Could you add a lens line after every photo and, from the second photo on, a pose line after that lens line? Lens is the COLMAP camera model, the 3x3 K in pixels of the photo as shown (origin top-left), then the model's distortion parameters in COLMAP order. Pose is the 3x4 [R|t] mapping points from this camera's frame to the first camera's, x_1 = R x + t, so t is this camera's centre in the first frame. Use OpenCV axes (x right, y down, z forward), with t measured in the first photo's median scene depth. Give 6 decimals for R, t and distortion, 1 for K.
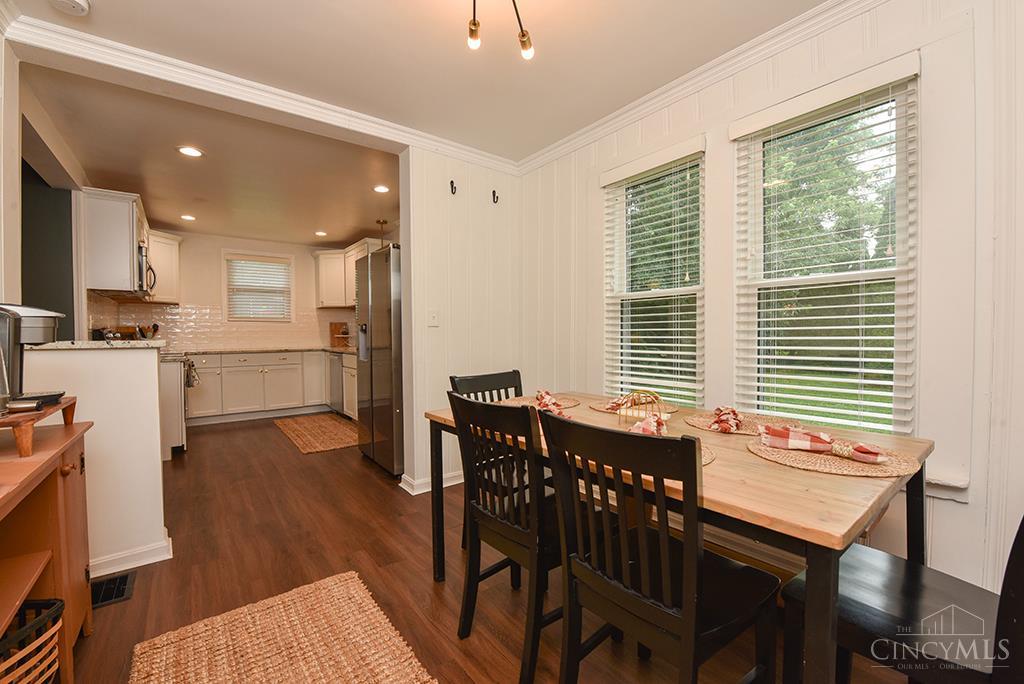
lens RADIAL K [[418.4, 0, 508.4], [0, 418.4, 339.1], [0, 0, 1]] dist [0.000948, 0.000008]
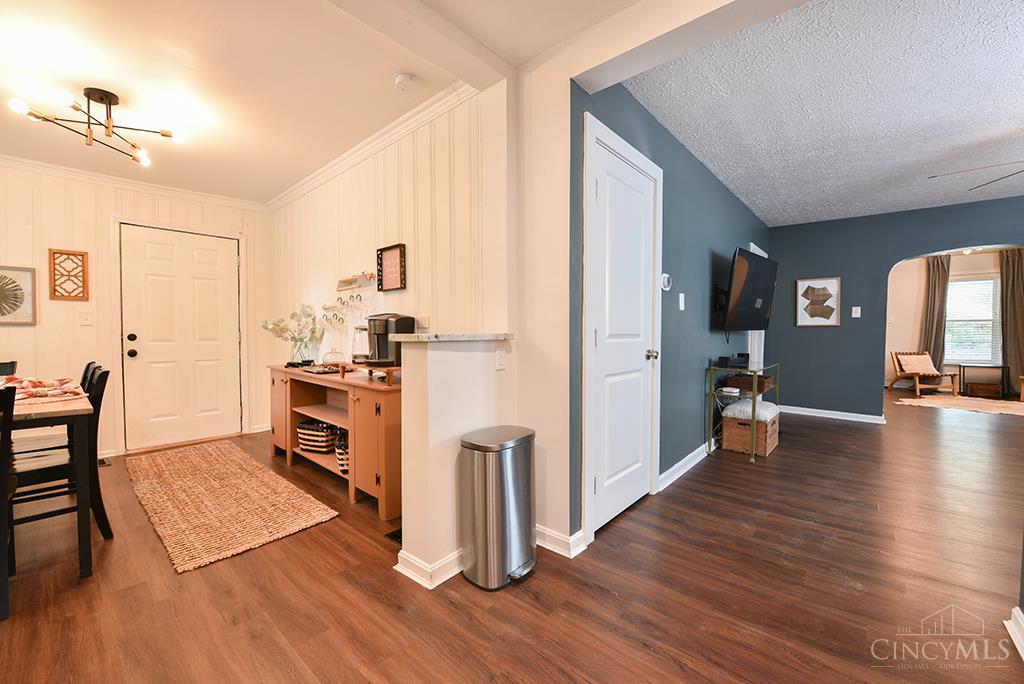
lens RADIAL K [[418.4, 0, 516.6], [0, 418.4, 342.6], [0, 0, 1]] dist [0.000948, 0.000008]
pose [[-0.982410, 0.016553, -0.186003, -0.693957], [0.009693, 0.999241, 0.037731, -0.008902], [0.186486, 0.035264, -0.981825, 1.488313]]
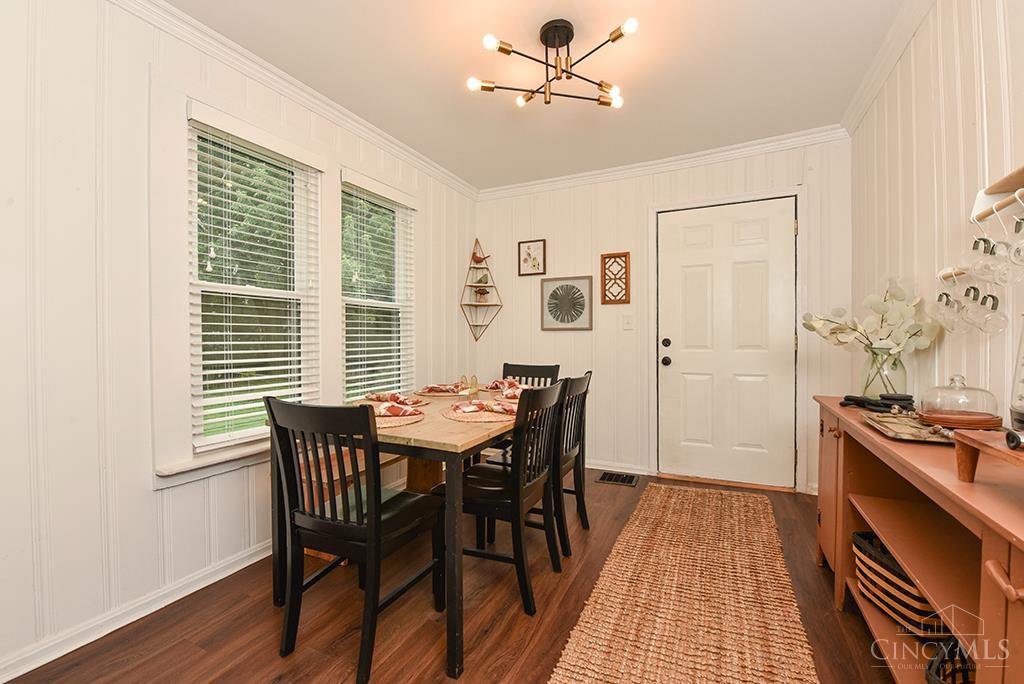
lens RADIAL K [[418.4, 0, 520.3], [0, 418.4, 344.1], [0, 0, 1]] dist [0.000948, 0.000008]
pose [[-0.437846, -0.000068, 0.899050, -0.595096], [0.018956, 0.999777, 0.009307, -0.001109], [-0.898850, 0.021118, -0.437747, 0.800461]]
